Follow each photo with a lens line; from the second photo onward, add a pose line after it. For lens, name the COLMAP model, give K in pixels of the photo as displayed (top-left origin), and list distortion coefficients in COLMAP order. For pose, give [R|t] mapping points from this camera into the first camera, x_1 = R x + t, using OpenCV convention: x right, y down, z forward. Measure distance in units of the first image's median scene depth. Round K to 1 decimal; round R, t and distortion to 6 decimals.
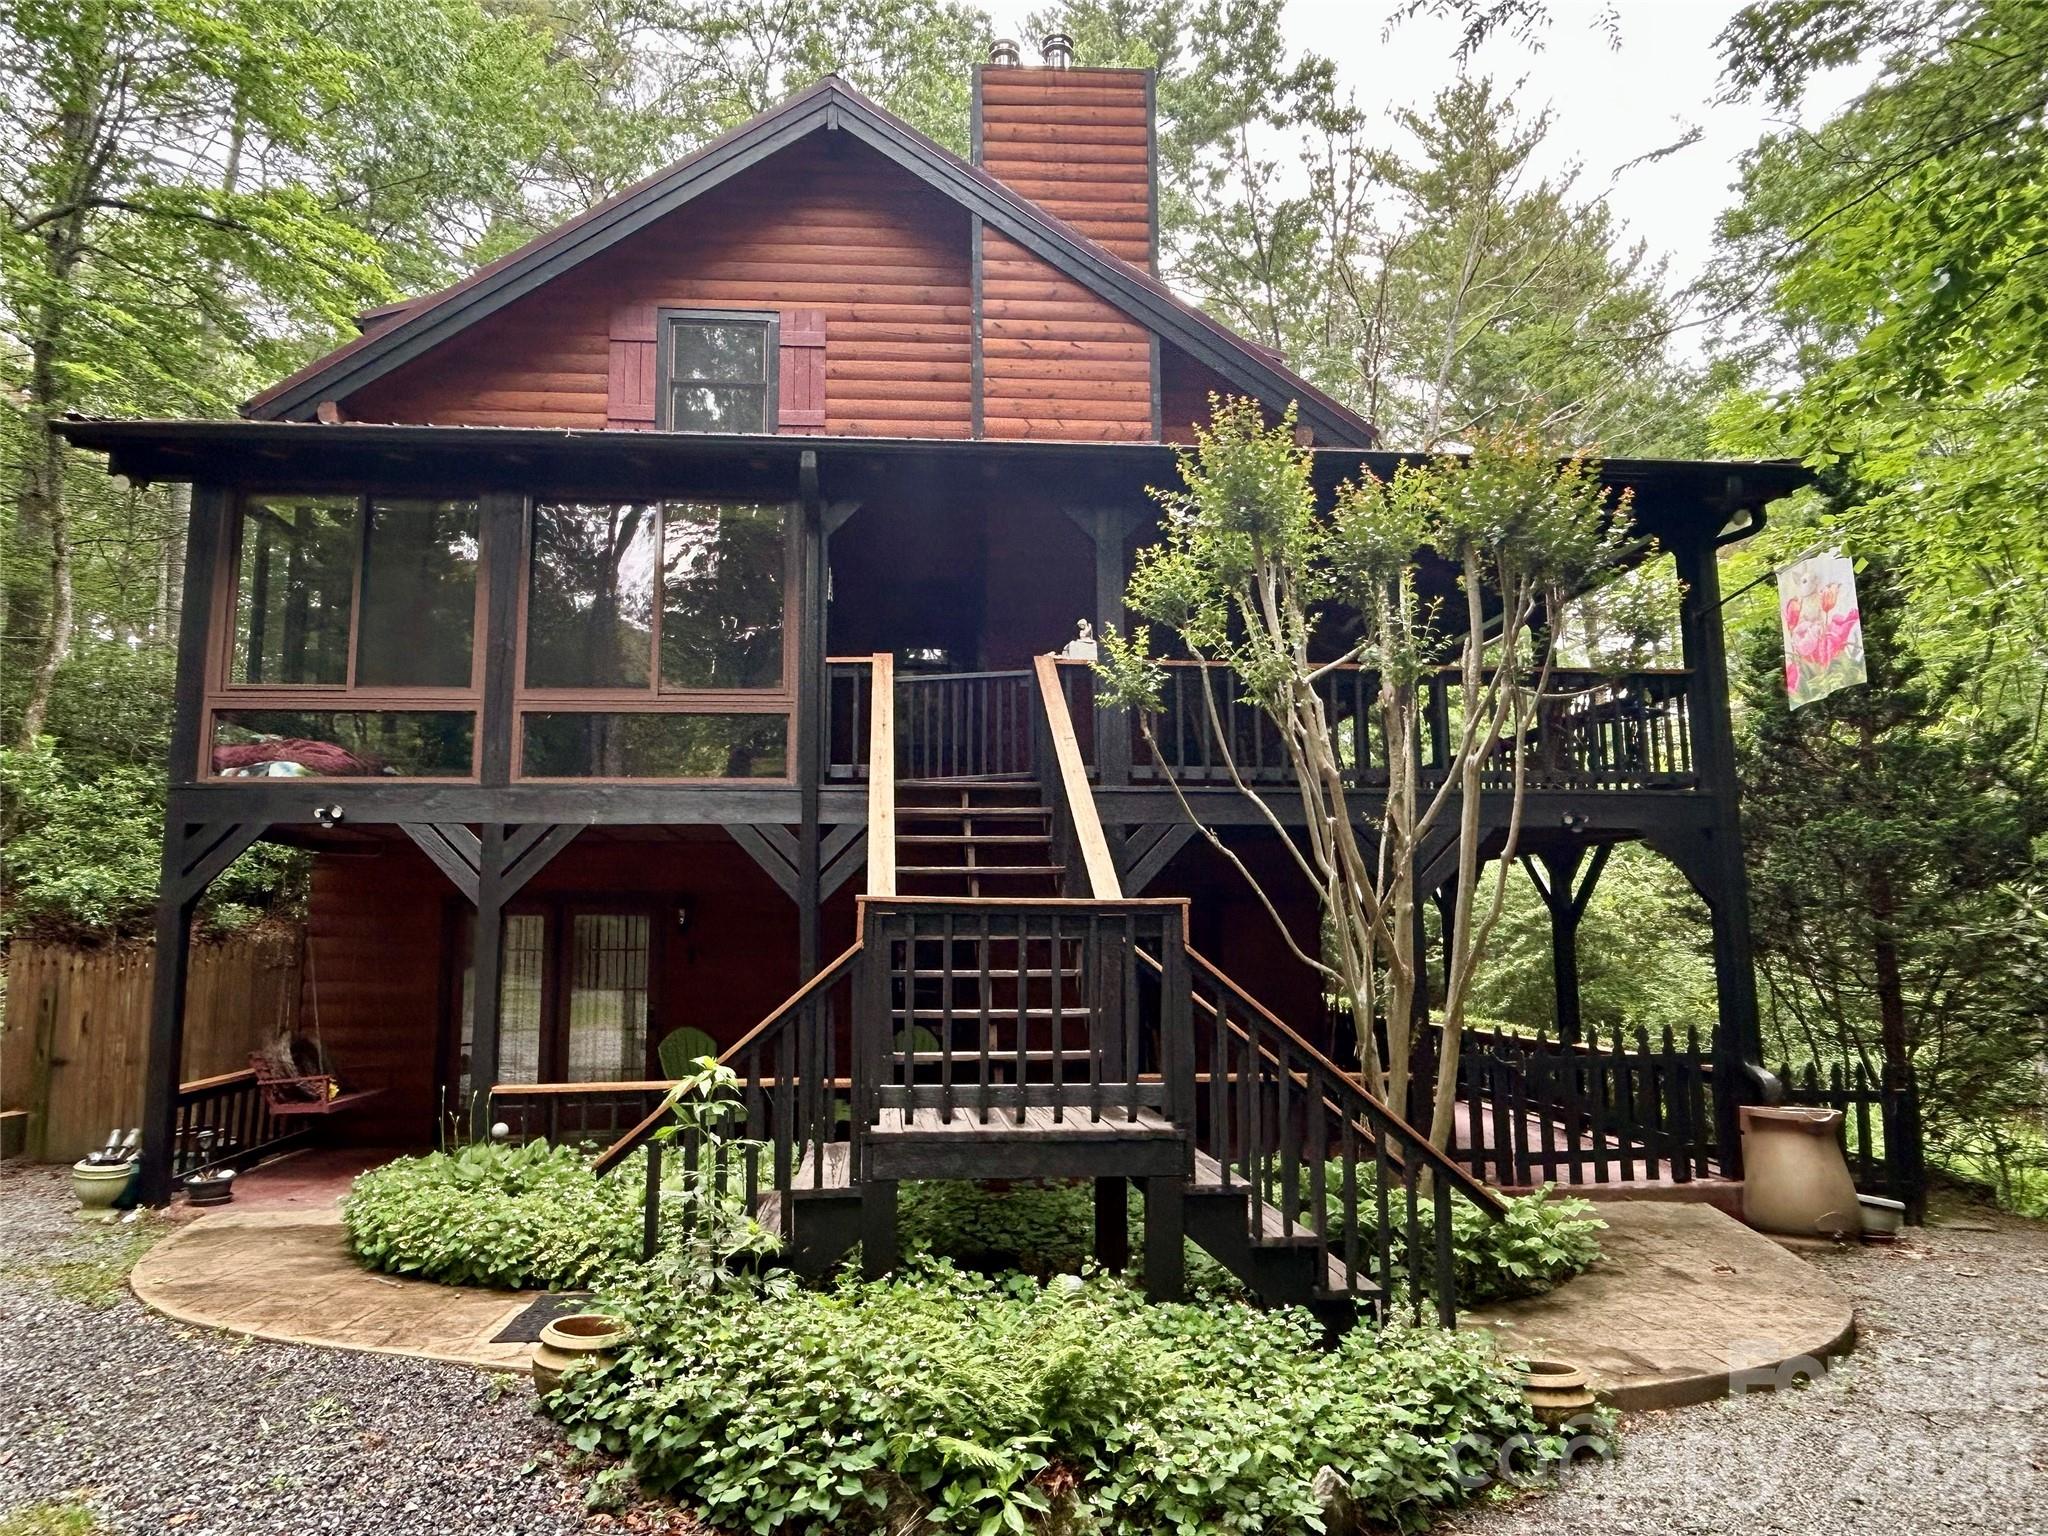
lens RADIAL K [[1265.0, 0, 1022.8], [0, 1265.0, 775.0], [0, 0, 1]] dist [0.008171, -0.001160]
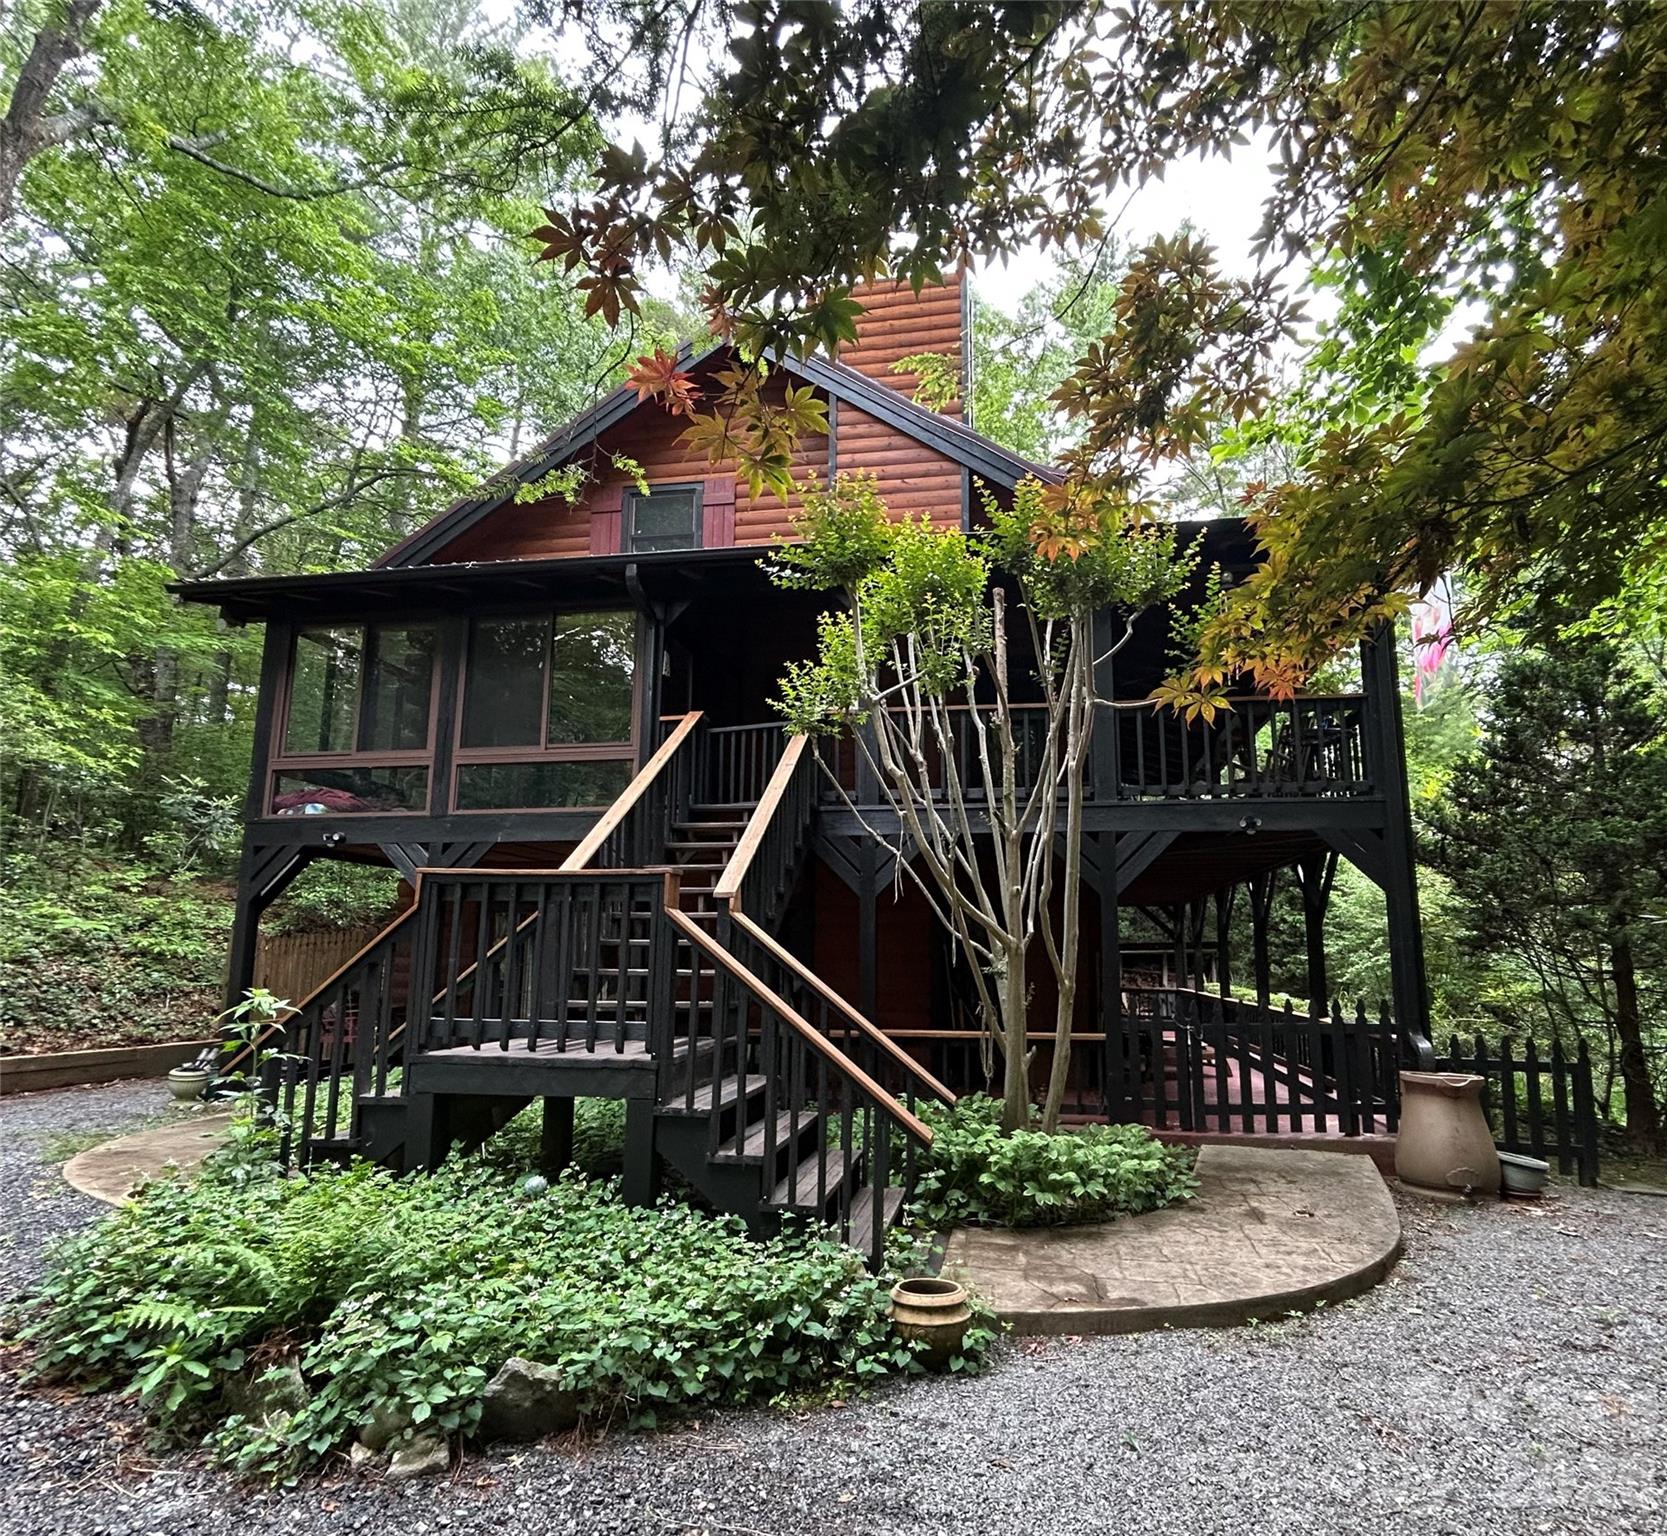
lens RADIAL K [[890.2, 0, 874.8], [0, 890.2, 821.8], [0, 0, 1]] dist [0.005988, 0.001291]
pose [[0.977951, -0.023345, -0.207527, 0.274428], [0.021344, 0.999702, -0.011878, 0.037169], [0.207743, 0.007186, 0.978157, 0.117594]]
